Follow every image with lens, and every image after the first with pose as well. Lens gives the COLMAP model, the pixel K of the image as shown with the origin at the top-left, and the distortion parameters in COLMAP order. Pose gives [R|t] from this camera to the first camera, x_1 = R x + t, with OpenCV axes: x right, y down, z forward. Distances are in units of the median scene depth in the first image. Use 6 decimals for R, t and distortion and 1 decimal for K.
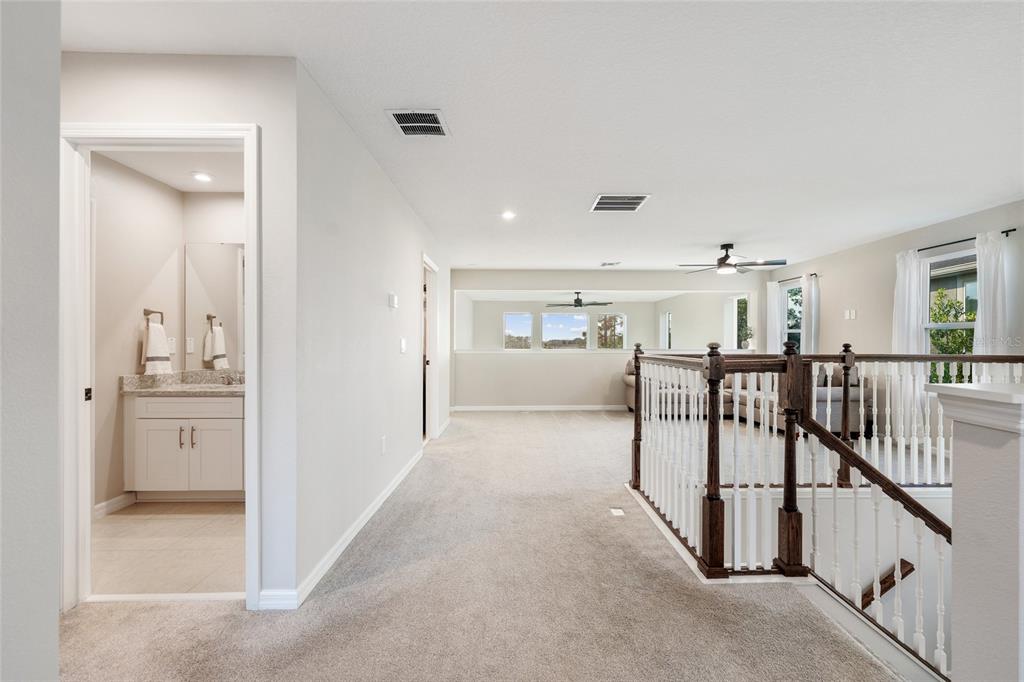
lens RADIAL K [[421.3, 0, 504.8], [0, 421.3, 345.0], [0, 0, 1]] dist [-0.000685, -0.000171]
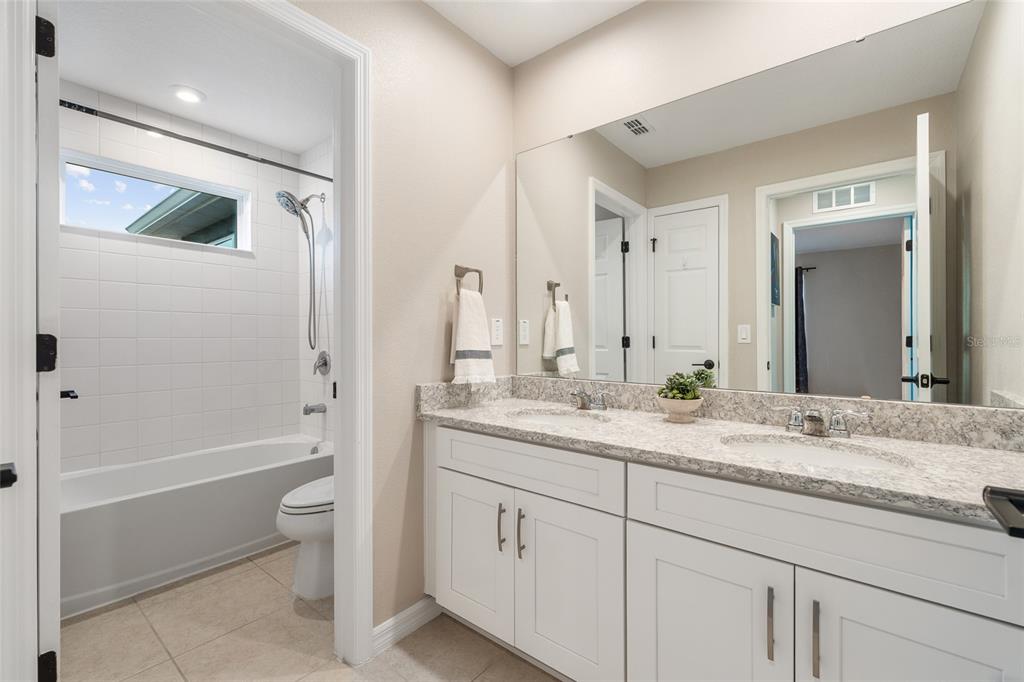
lens RADIAL K [[421.3, 0, 504.8], [0, 421.3, 345.0], [0, 0, 1]] dist [-0.000685, -0.000171]
pose [[0.750538, 0.003103, -0.660820, -0.419189], [0.003344, 0.999958, 0.008495, 0.015605], [0.660819, -0.008586, 0.750496, 0.598461]]
